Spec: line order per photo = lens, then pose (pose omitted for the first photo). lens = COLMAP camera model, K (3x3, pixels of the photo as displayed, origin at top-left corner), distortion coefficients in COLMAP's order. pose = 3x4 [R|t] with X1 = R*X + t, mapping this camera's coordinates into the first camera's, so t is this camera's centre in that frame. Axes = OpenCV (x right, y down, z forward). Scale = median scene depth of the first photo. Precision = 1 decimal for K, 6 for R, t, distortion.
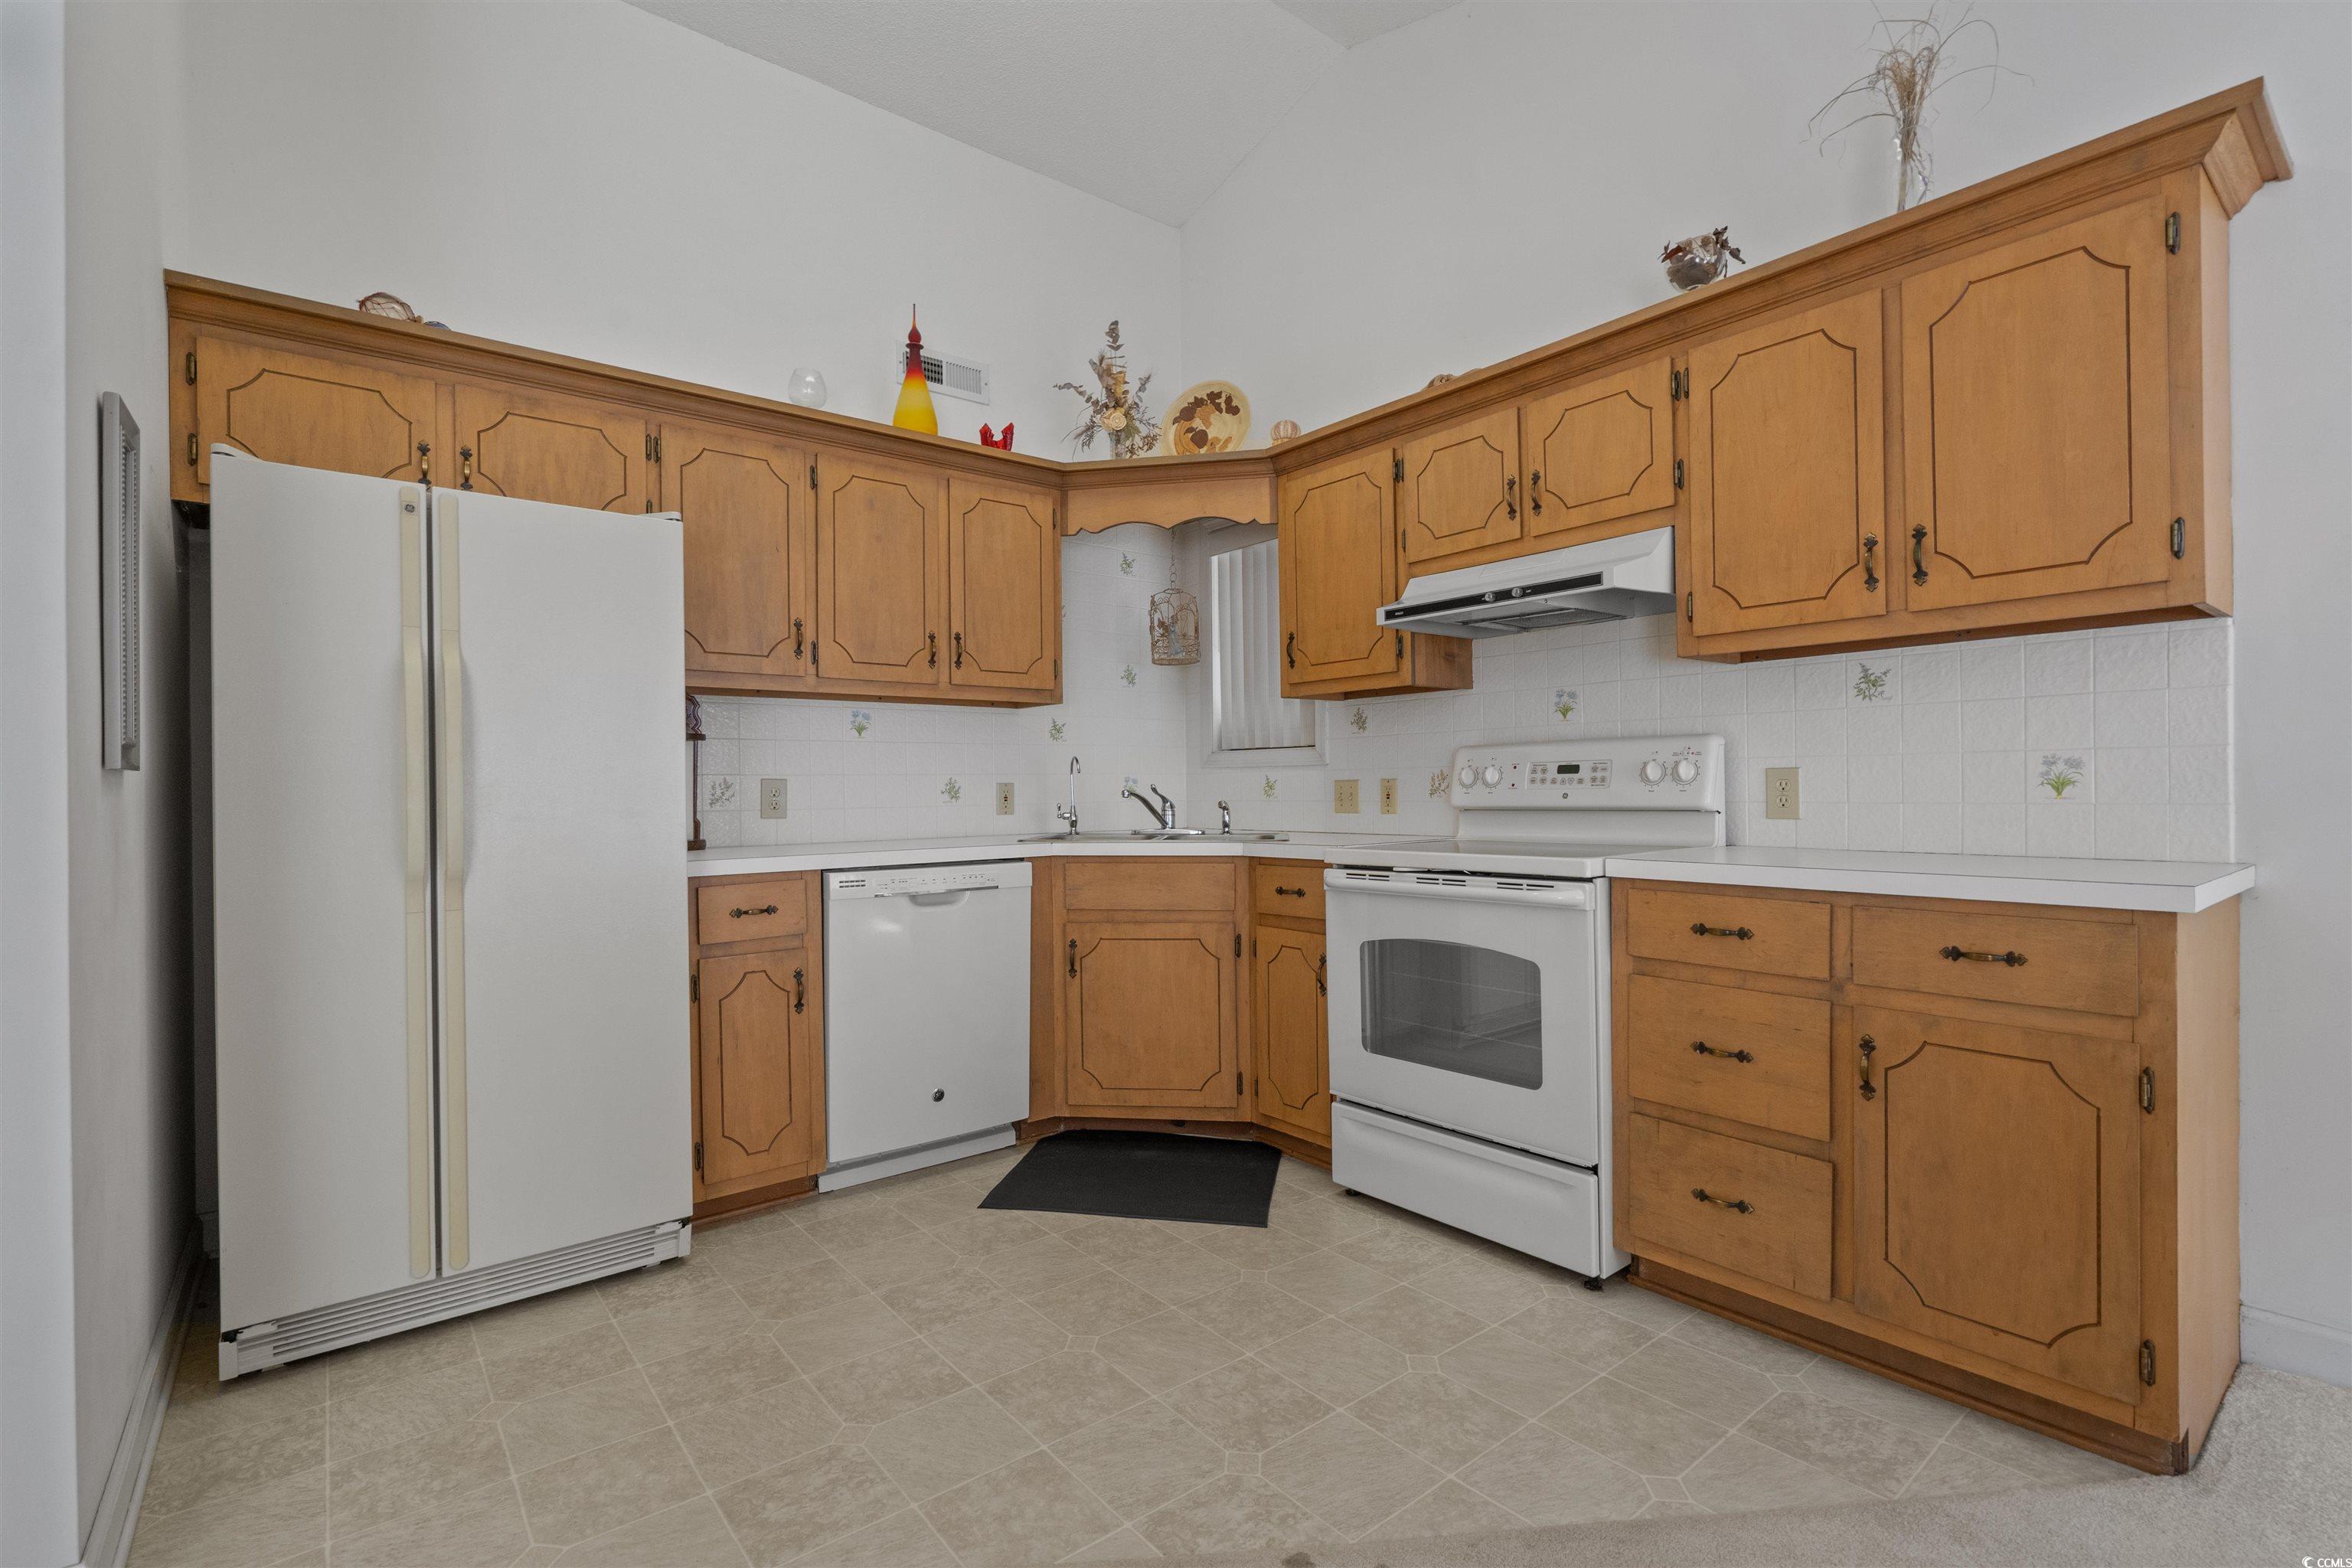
lens RADIAL K [[1071.4, 0, 1176.0], [0, 1071.4, 784.0], [0, 0, 1]] dist [0.002582, 0.000587]
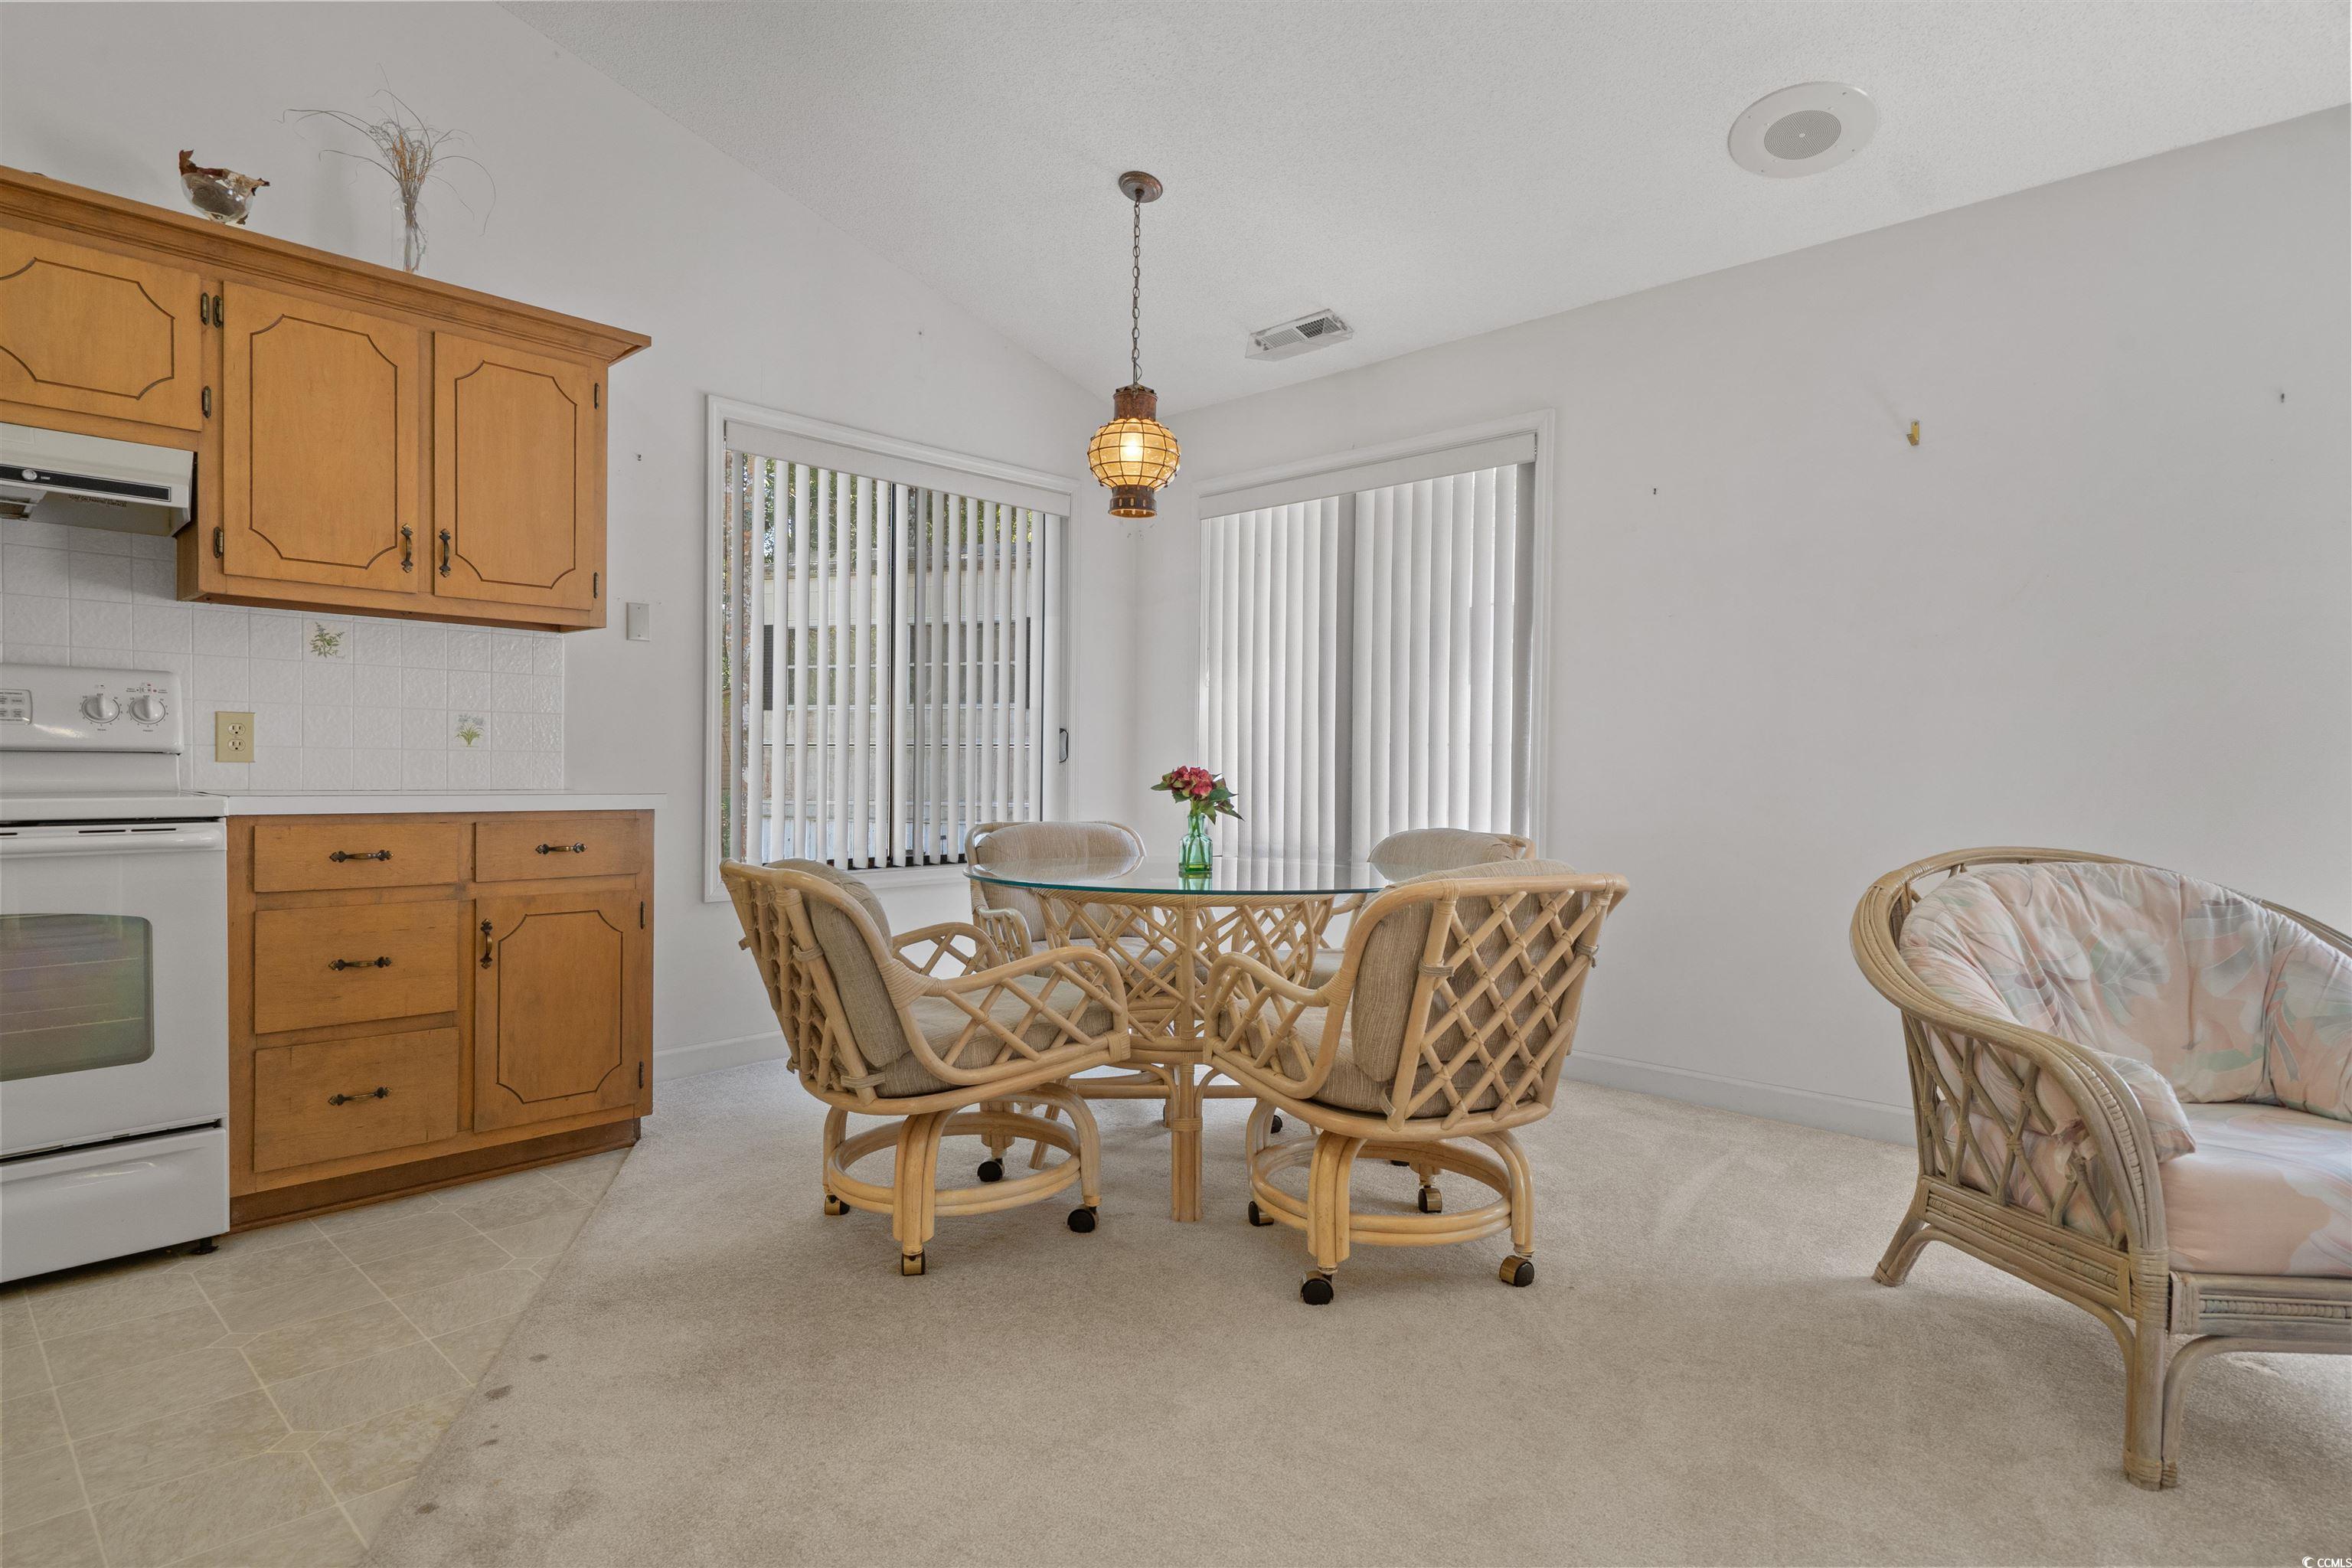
lens RADIAL K [[1274.6, 0, 1176.0], [0, 1274.6, 784.0], [0, 0, 1]] dist [0.022852, -0.000247]
pose [[-0.144219, 0.001124, 0.989545, -0.906511], [-0.011910, 0.999925, -0.002871, 0.053702], [-0.989474, -0.012199, -0.144195, 0.339348]]
